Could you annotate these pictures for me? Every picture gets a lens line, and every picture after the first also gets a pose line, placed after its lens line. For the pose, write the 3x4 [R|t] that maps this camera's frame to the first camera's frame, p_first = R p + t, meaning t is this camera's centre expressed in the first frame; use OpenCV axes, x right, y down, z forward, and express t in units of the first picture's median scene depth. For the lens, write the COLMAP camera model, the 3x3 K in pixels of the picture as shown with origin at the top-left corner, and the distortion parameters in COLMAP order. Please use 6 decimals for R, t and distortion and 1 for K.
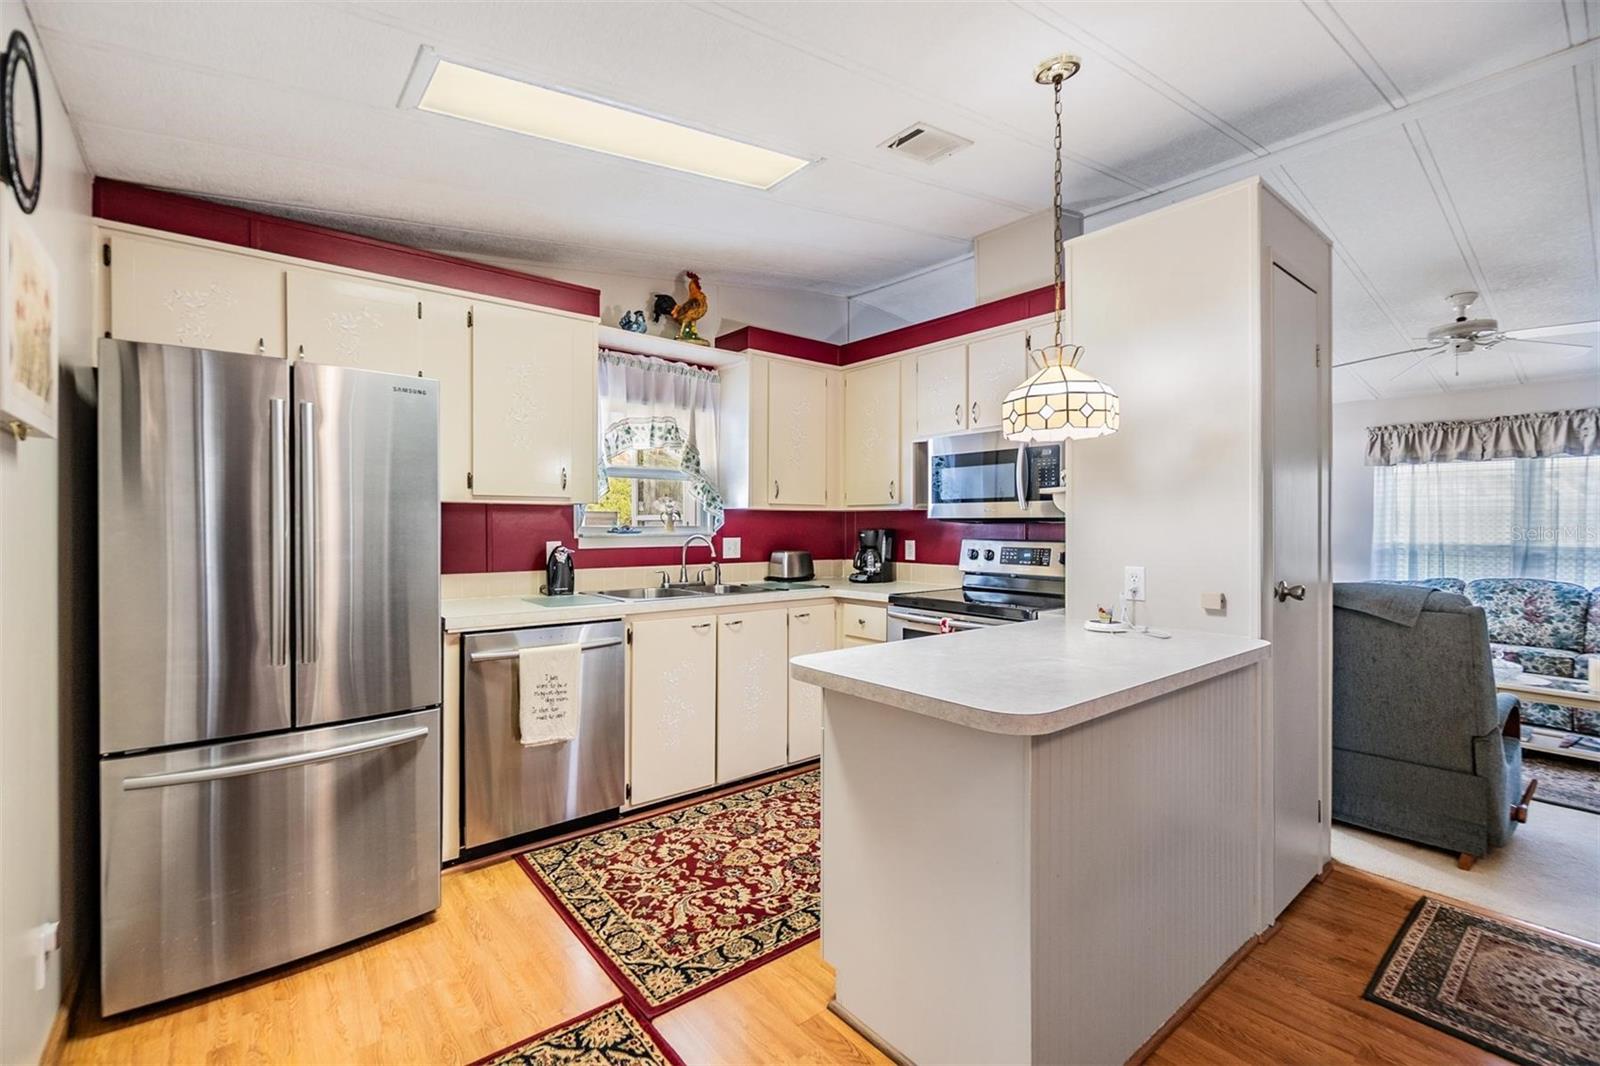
lens RADIAL K [[698.2, 0, 801.7], [0, 698.2, 528.2], [0, 0, 1]] dist [-0.006126, 0.000953]
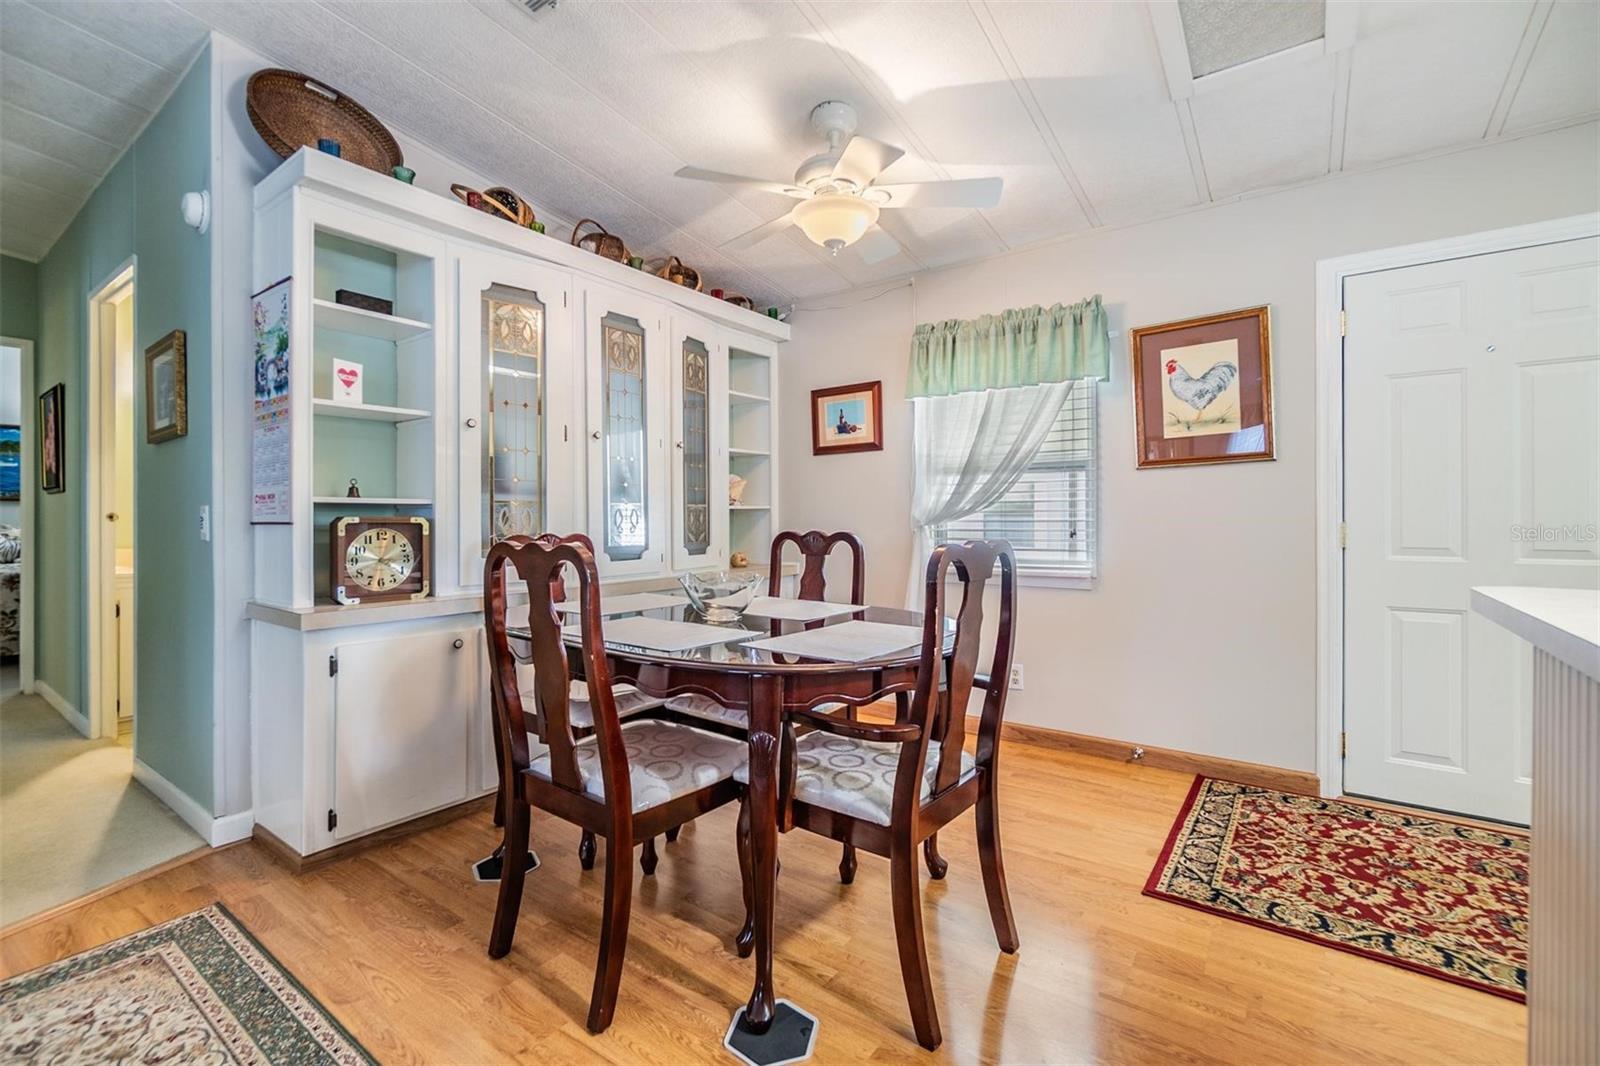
lens RADIAL K [[698.2, 0, 792.2], [0, 698.2, 520.6], [0, 0, 1]] dist [-0.006126, 0.000953]
pose [[-0.239545, -0.003478, 0.970879, -0.460077], [0.009976, 0.999932, 0.006043, 0.054143], [-0.970834, 0.011133, -0.239494, 1.578132]]
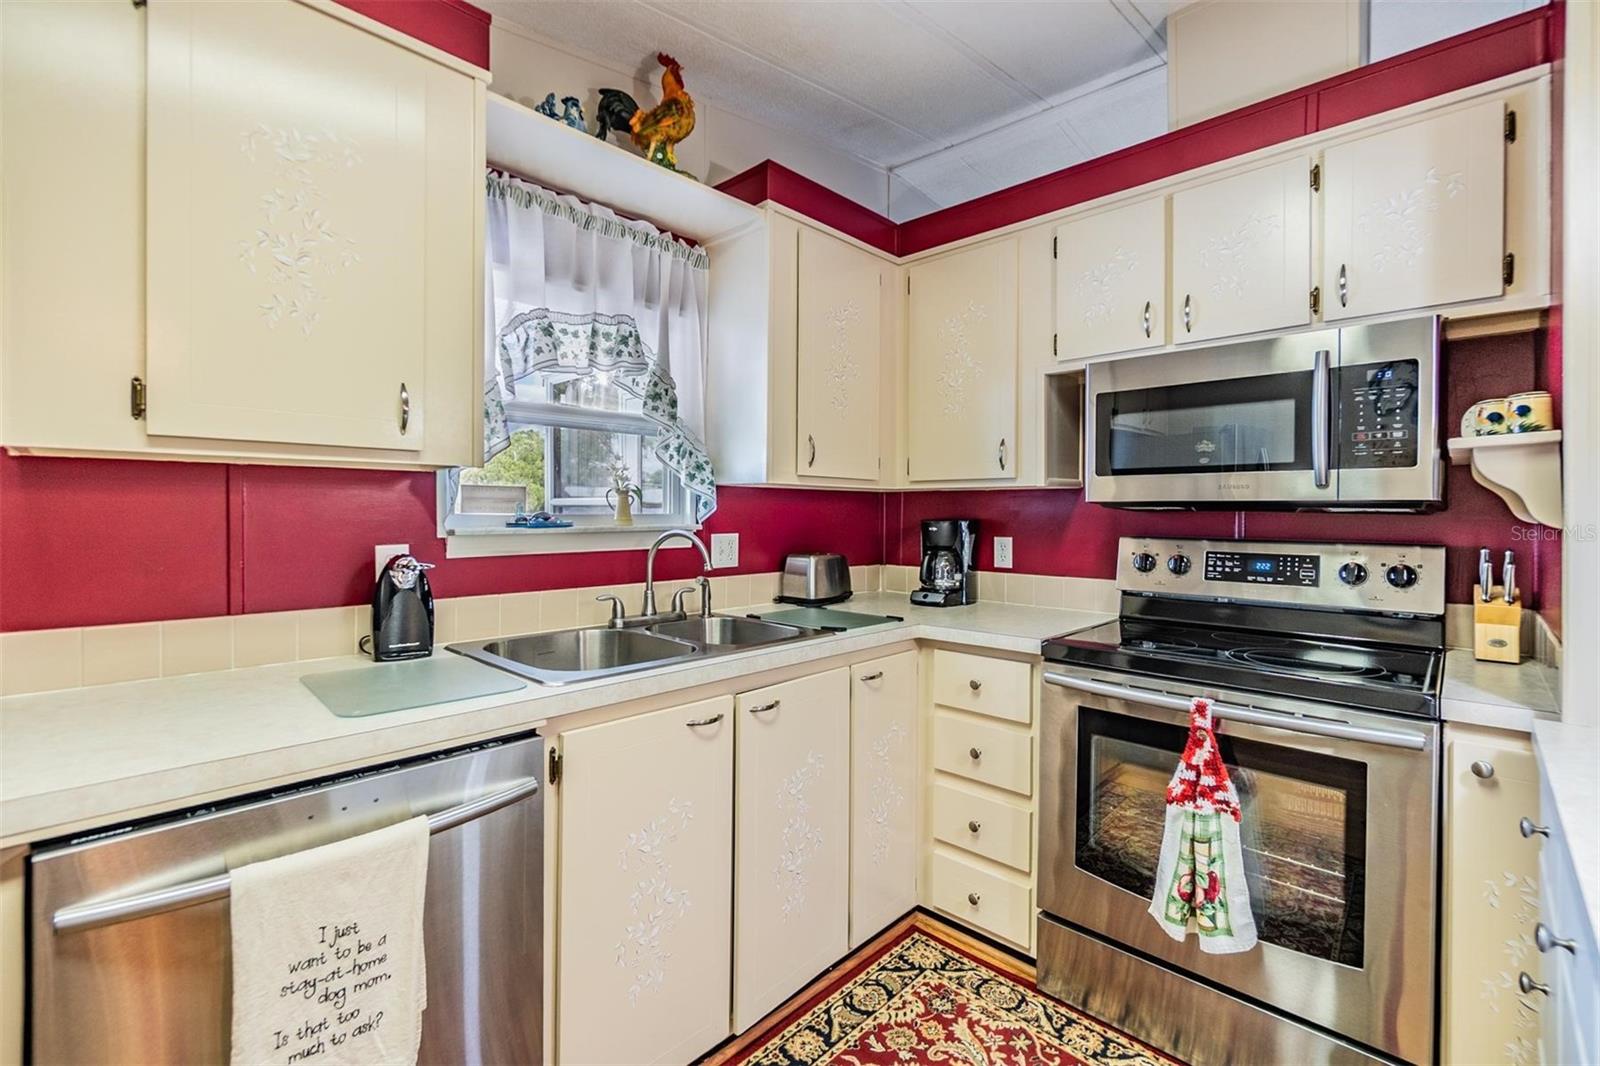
lens RADIAL K [[698.2, 0, 792.2], [0, 698.2, 514.4], [0, 0, 1]] dist [-0.006126, 0.000953]
pose [[0.994113, 0.003025, 0.108308, -0.133089], [-0.002974, 0.999995, -0.000635, -0.002851], [-0.108310, 0.000309, 0.994117, 0.498195]]
